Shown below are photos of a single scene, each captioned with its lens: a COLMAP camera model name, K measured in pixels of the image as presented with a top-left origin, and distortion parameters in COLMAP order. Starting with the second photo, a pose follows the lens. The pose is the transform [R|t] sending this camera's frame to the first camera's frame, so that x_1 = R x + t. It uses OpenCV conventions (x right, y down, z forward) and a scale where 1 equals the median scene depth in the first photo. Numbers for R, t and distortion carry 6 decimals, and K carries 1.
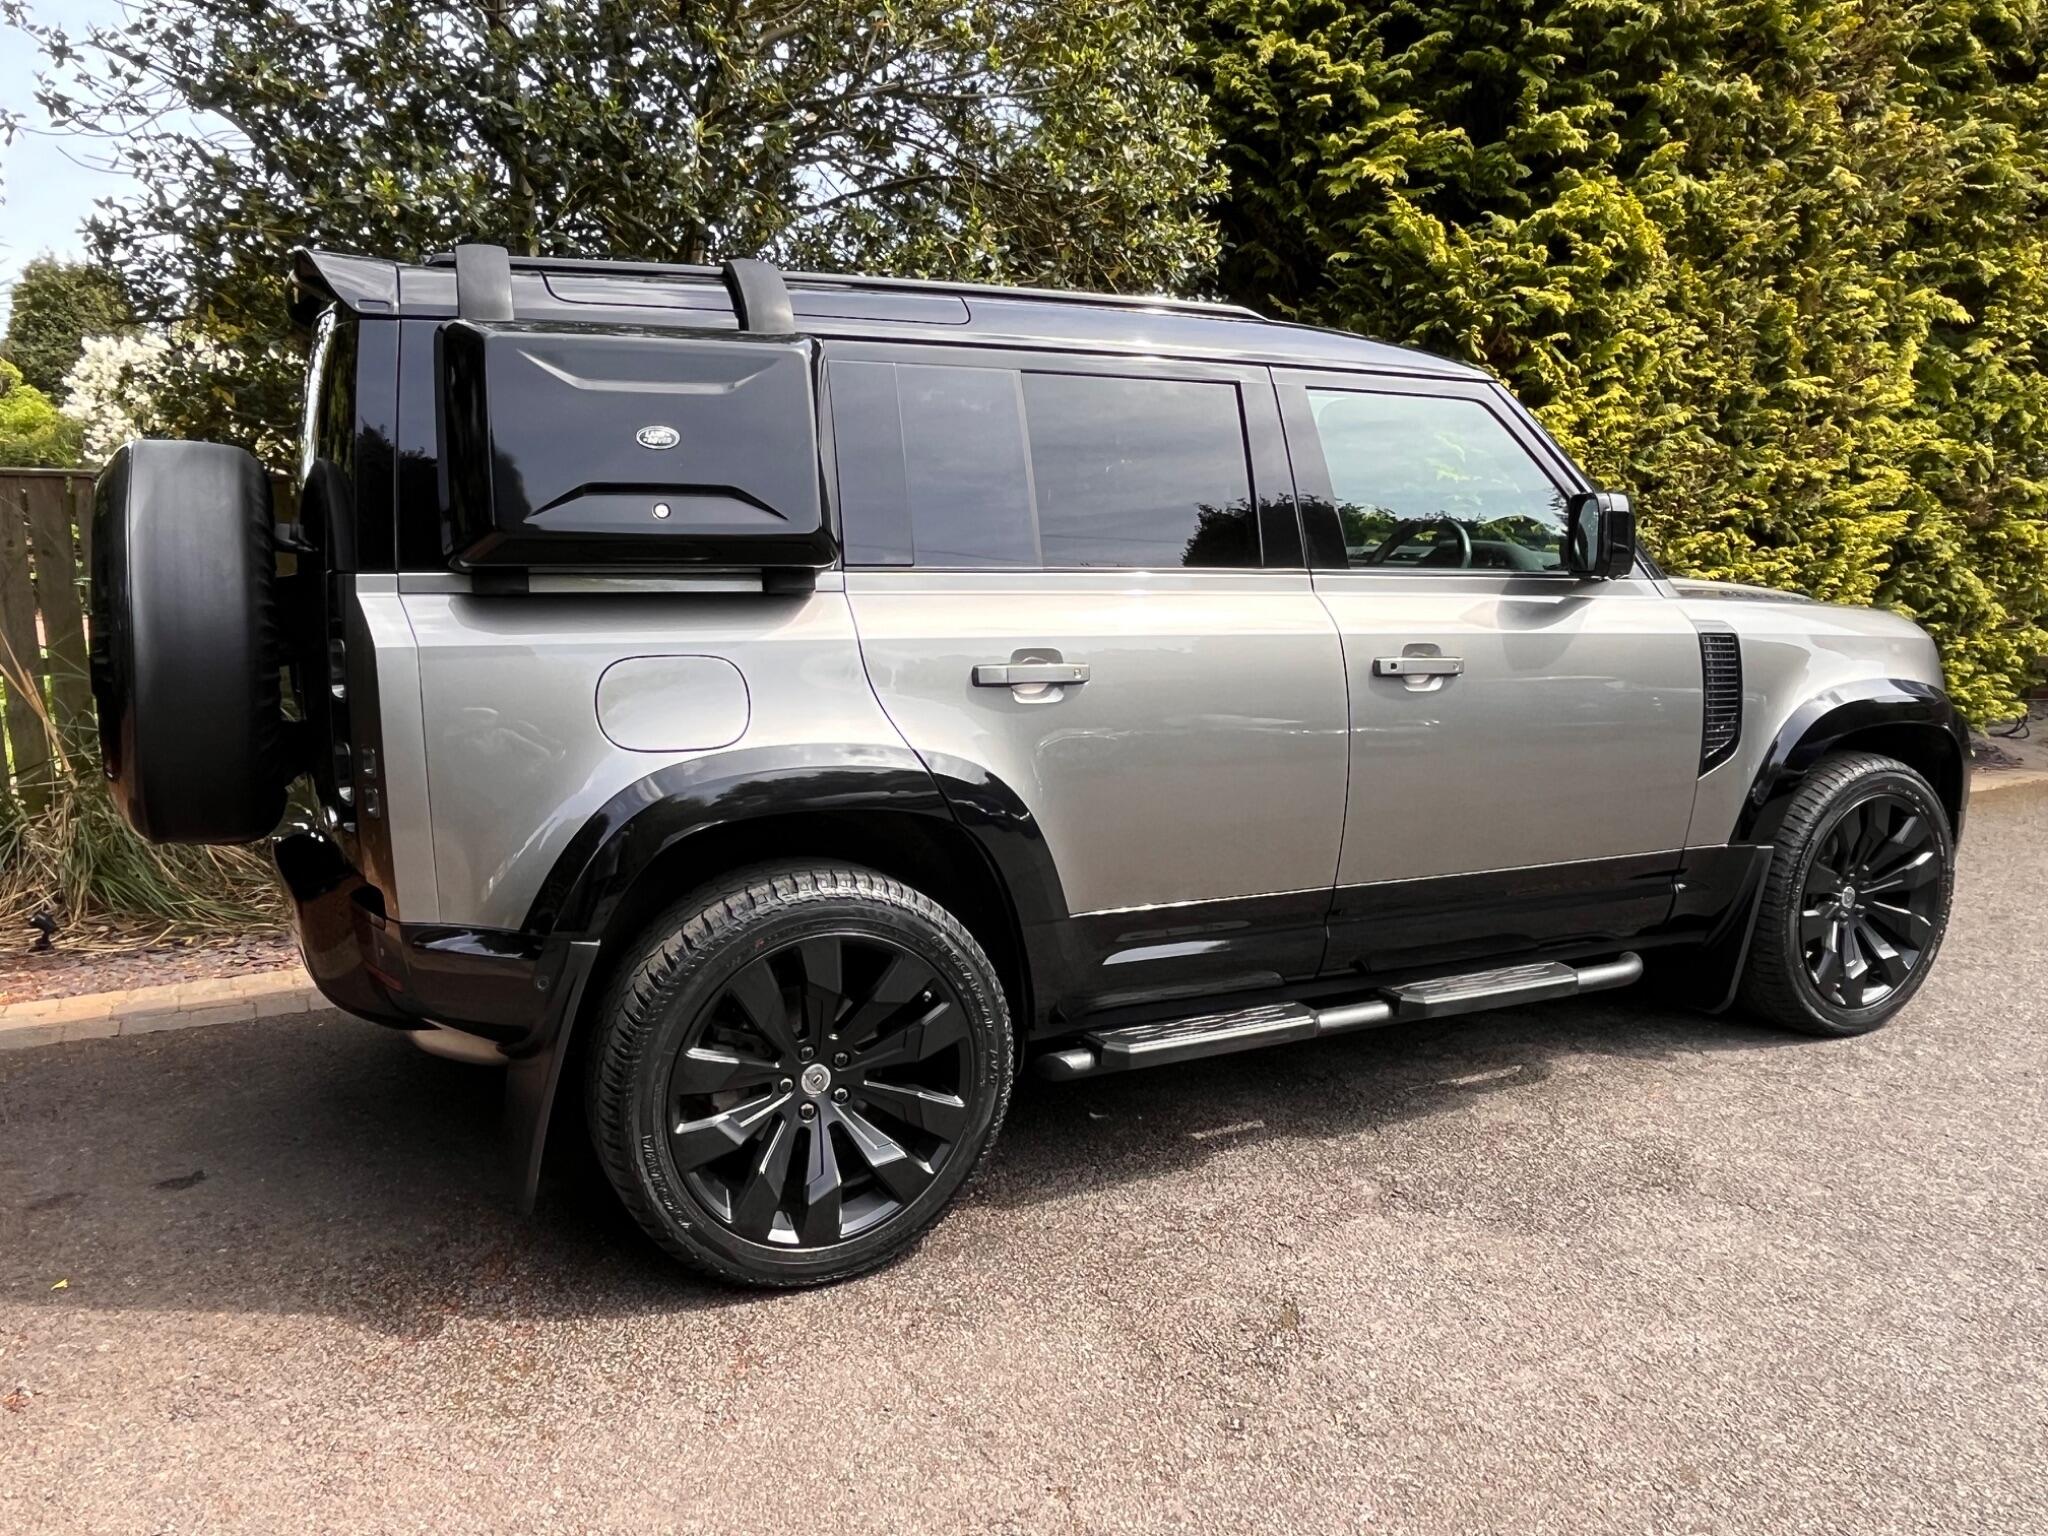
lens RADIAL K [[1510.5, 0, 1024.0], [0, 1510.5, 768.0], [0, 0, 1]] dist [0.000223, -0.000501]
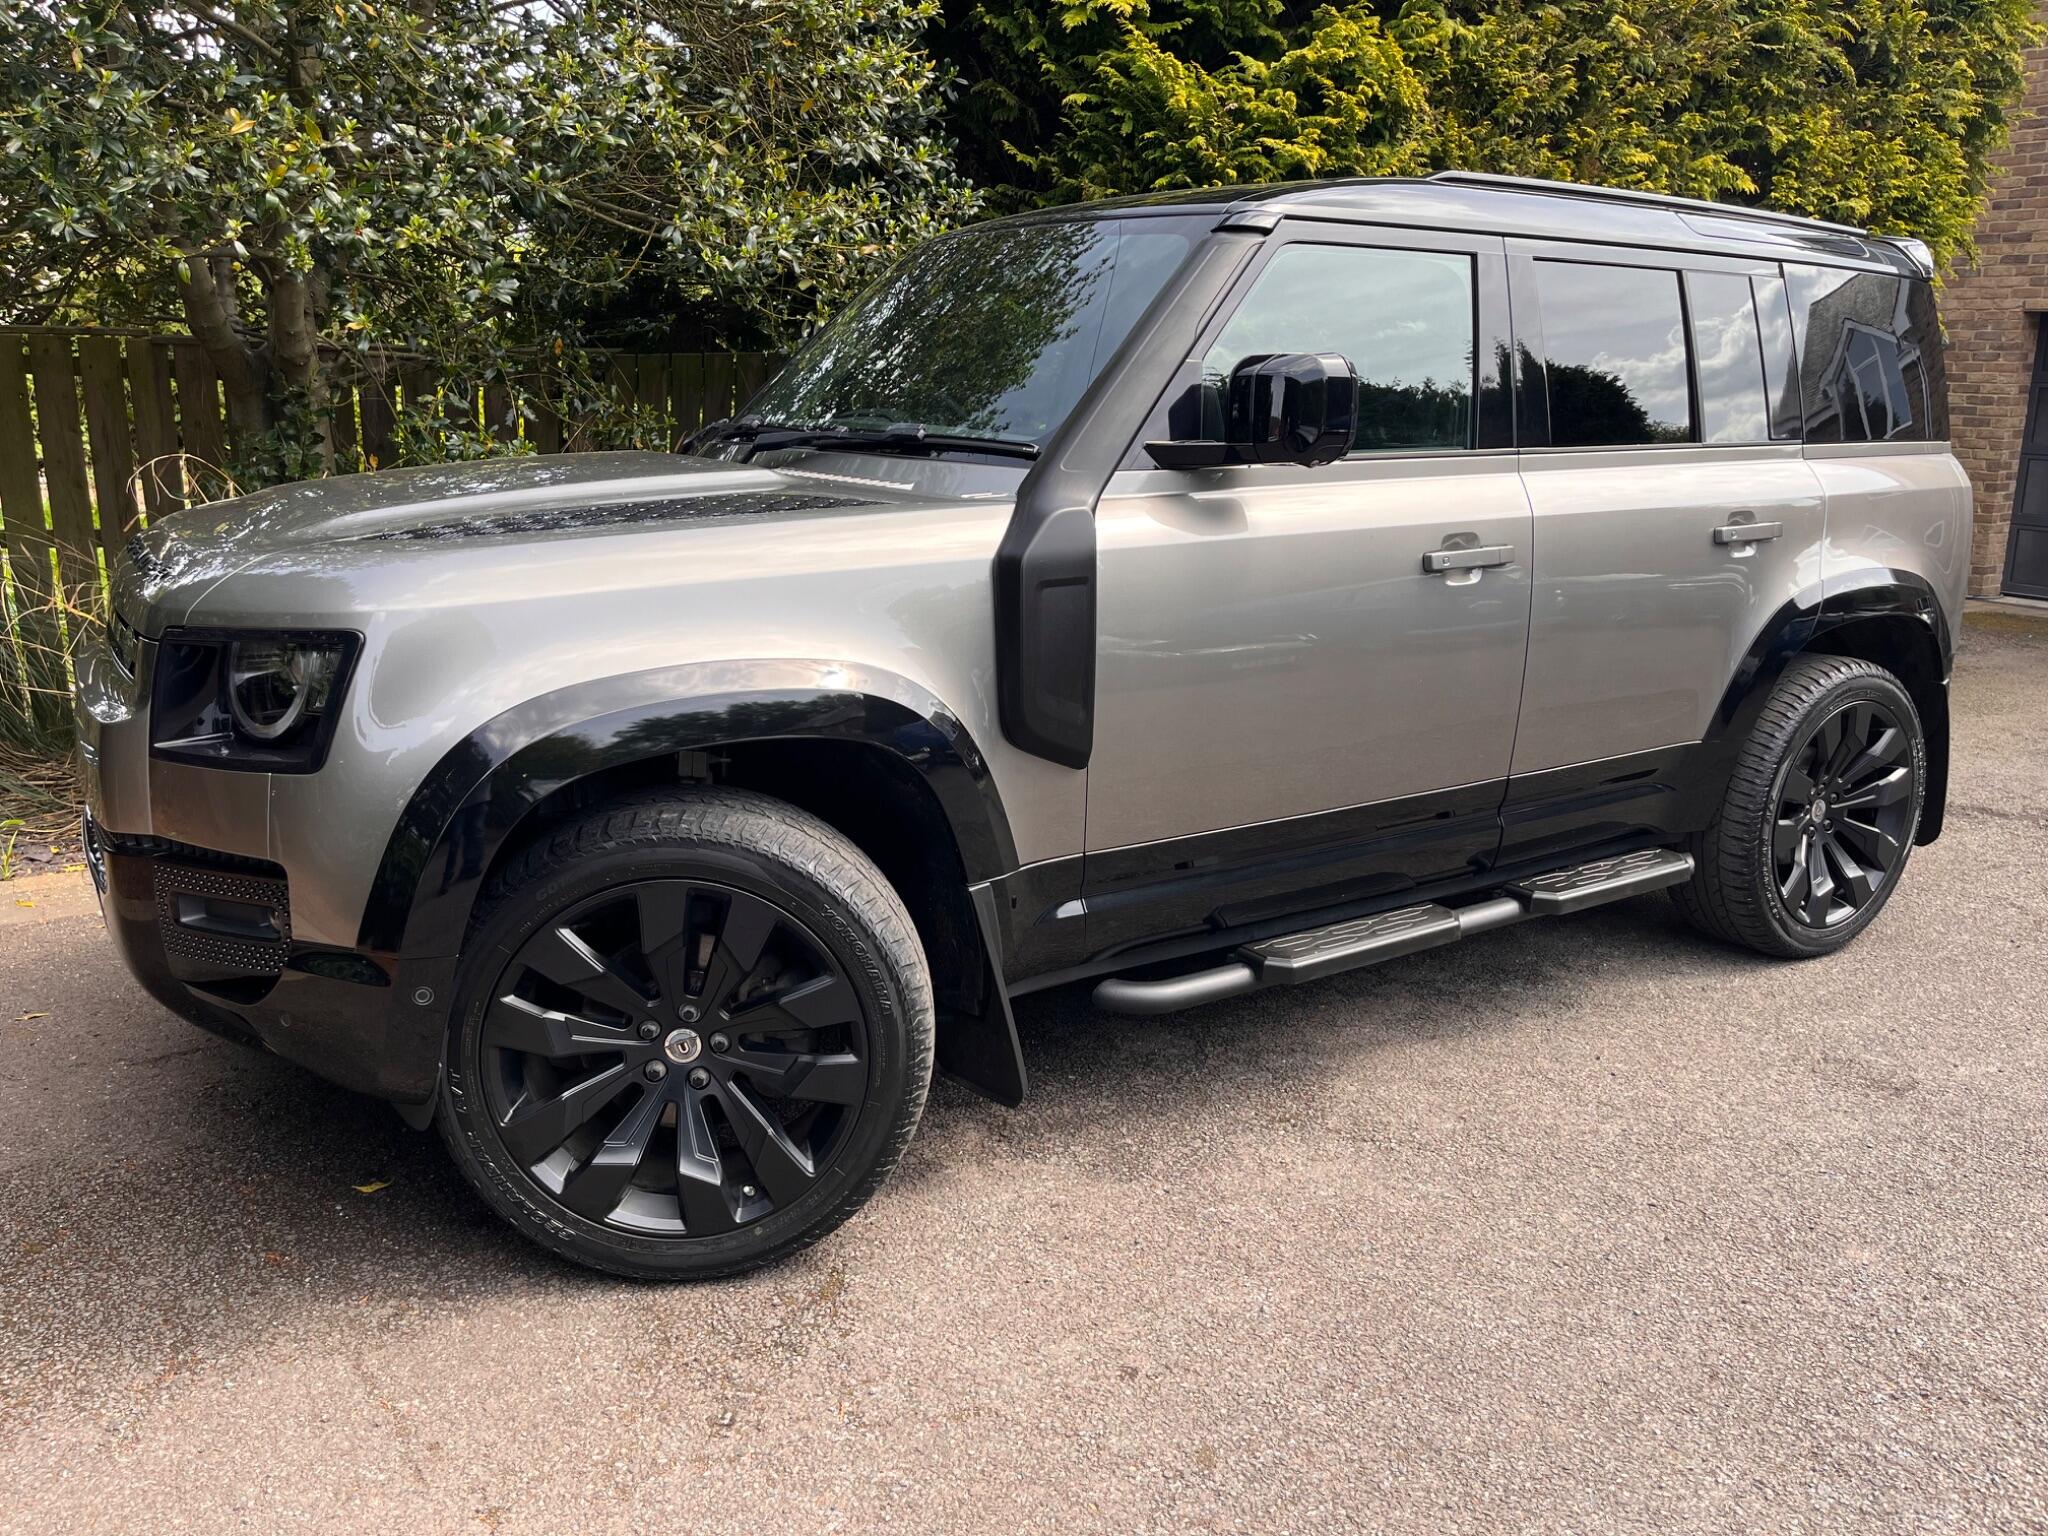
lens RADIAL K [[1562.0, 0, 1027.7], [0, 1562.0, 771.9], [0, 0, 1]] dist [0.080463, -0.117645]
pose [[0.995532, -0.006321, 0.094209, 0.089355], [-0.000456, 0.997423, 0.071741, -0.004010], [-0.094420, -0.071464, 0.992964, 0.035321]]
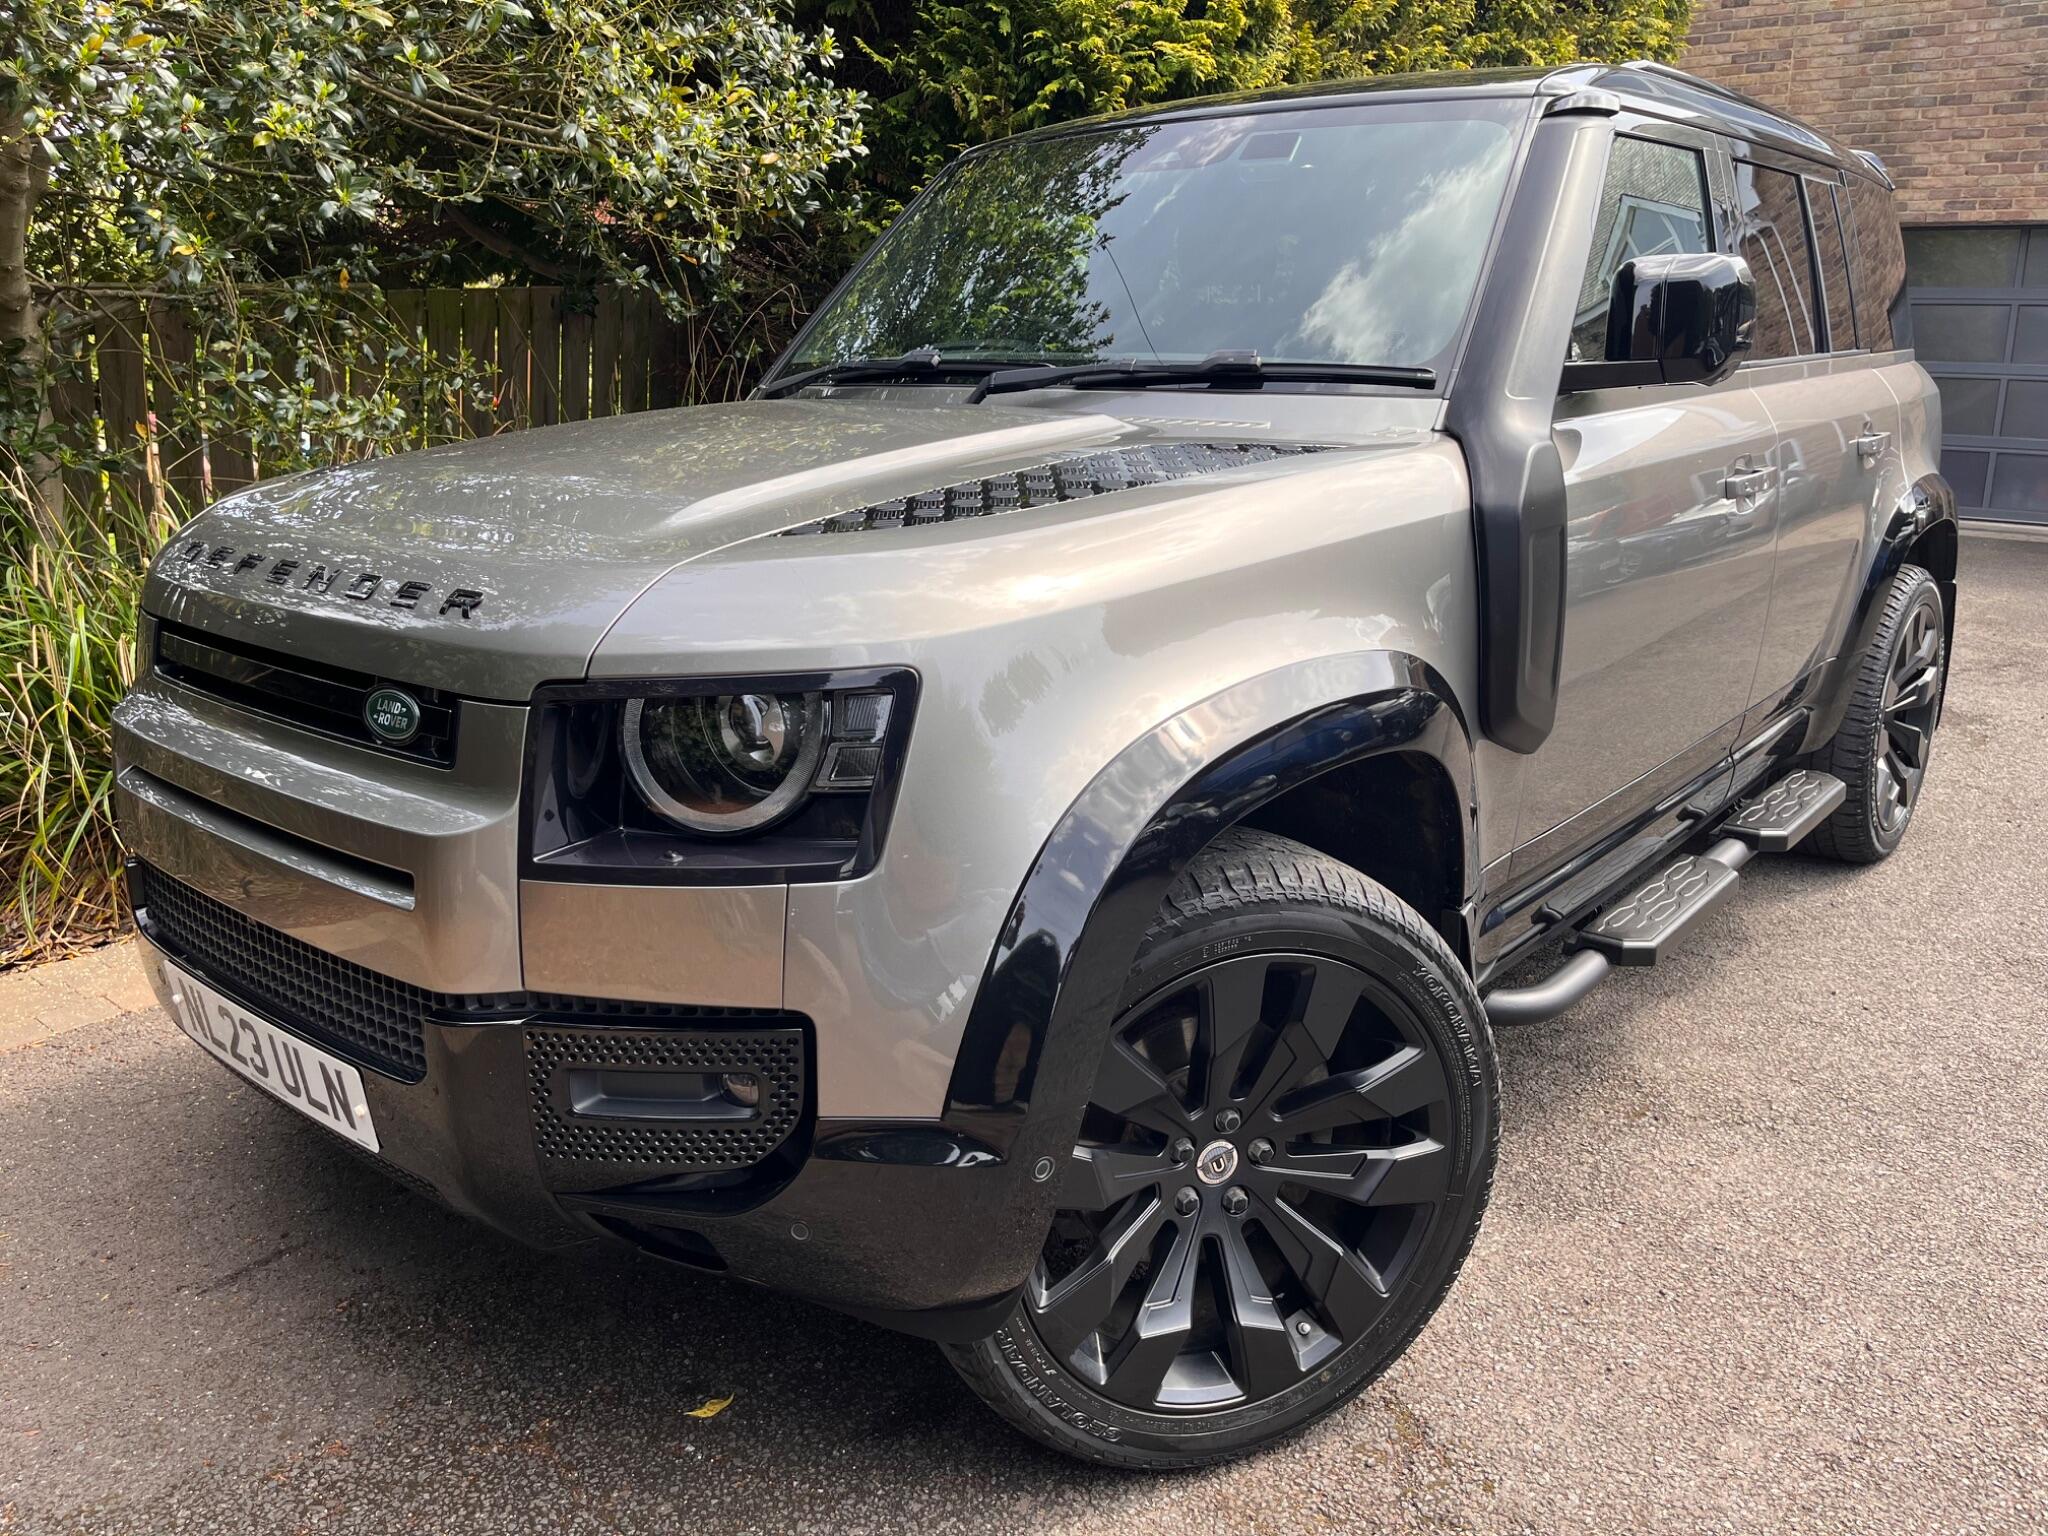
lens RADIAL K [[1560.4, 0, 1033.7], [0, 1560.4, 766.9], [0, 0, 1]] dist [0.082724, -0.122399]
pose [[0.924032, -0.107605, 0.366860, -0.102019], [0.070035, 0.990978, 0.114267, -0.021213], [-0.375846, -0.079894, 0.923232, 0.171406]]
